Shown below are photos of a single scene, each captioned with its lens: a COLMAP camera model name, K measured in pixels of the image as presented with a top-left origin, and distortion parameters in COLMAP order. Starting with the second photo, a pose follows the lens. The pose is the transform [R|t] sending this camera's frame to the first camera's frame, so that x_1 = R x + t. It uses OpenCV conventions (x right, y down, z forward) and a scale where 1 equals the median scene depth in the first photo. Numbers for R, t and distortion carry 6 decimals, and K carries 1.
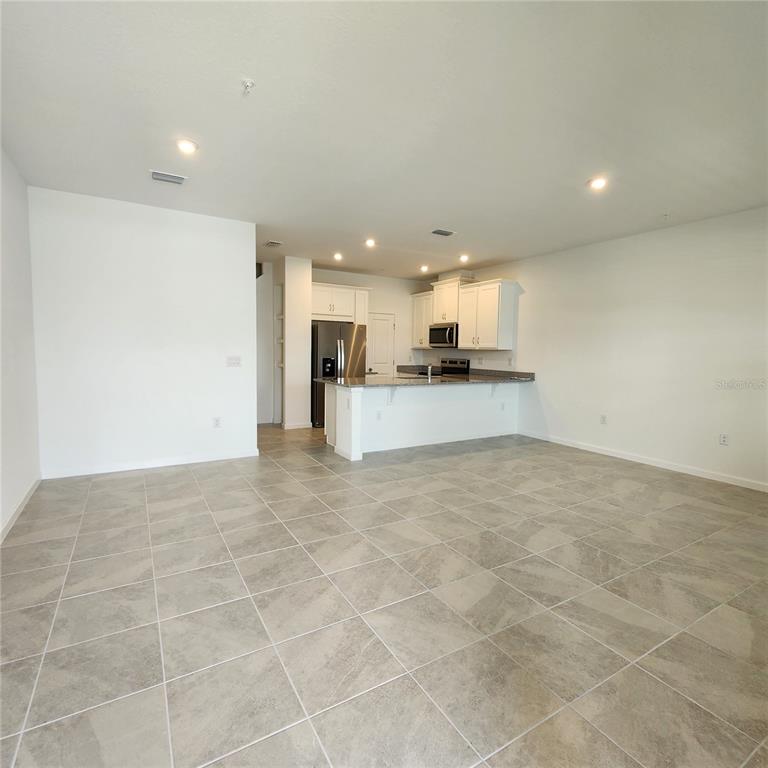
lens RADIAL K [[421.3, 0, 384.0], [0, 421.3, 384.0], [0, 0, 1]] dist [-0.004008, 0.000868]
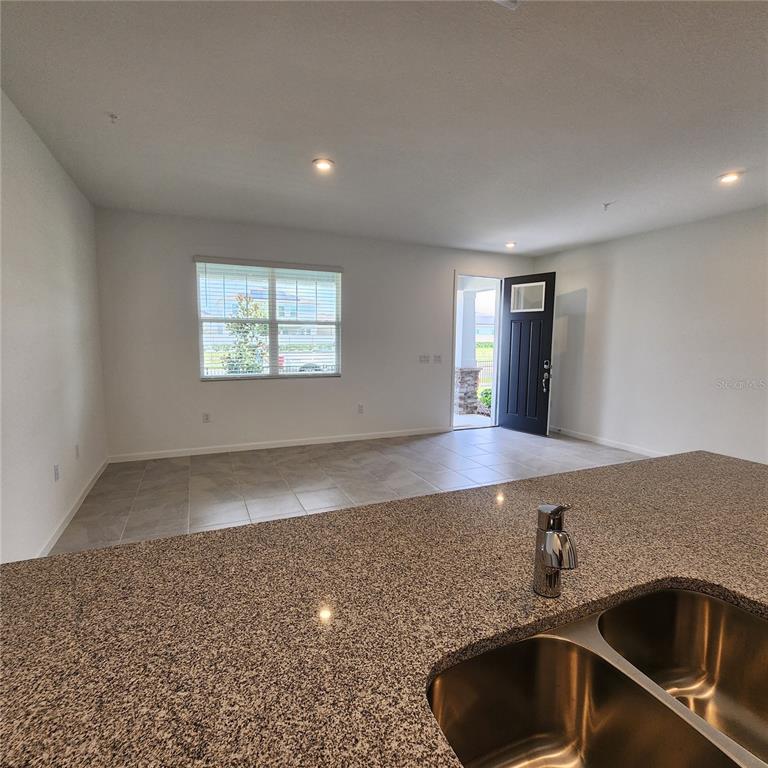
lens RADIAL K [[421.3, 0, 384.0], [0, 421.3, 384.0], [0, 0, 1]] dist [-0.004008, 0.000868]
pose [[-0.993064, -0.039279, 0.110818, 0.122627], [-0.017632, 0.981638, 0.189935, -0.088325], [-0.116244, 0.186664, -0.975522, 0.935004]]
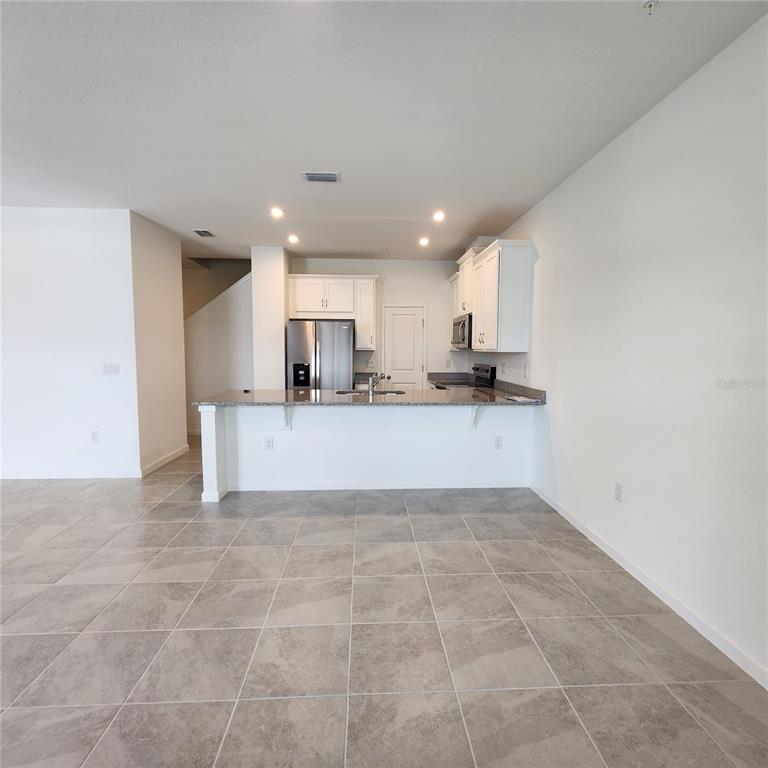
lens RADIAL K [[421.3, 0, 384.0], [0, 421.3, 384.0], [0, 0, 1]] dist [-0.004008, 0.000868]
pose [[0.885719, 0.026411, -0.463469, 0.372733], [-0.027464, 0.999613, 0.004477, -0.028007], [0.463408, 0.008764, 0.886102, 0.318754]]
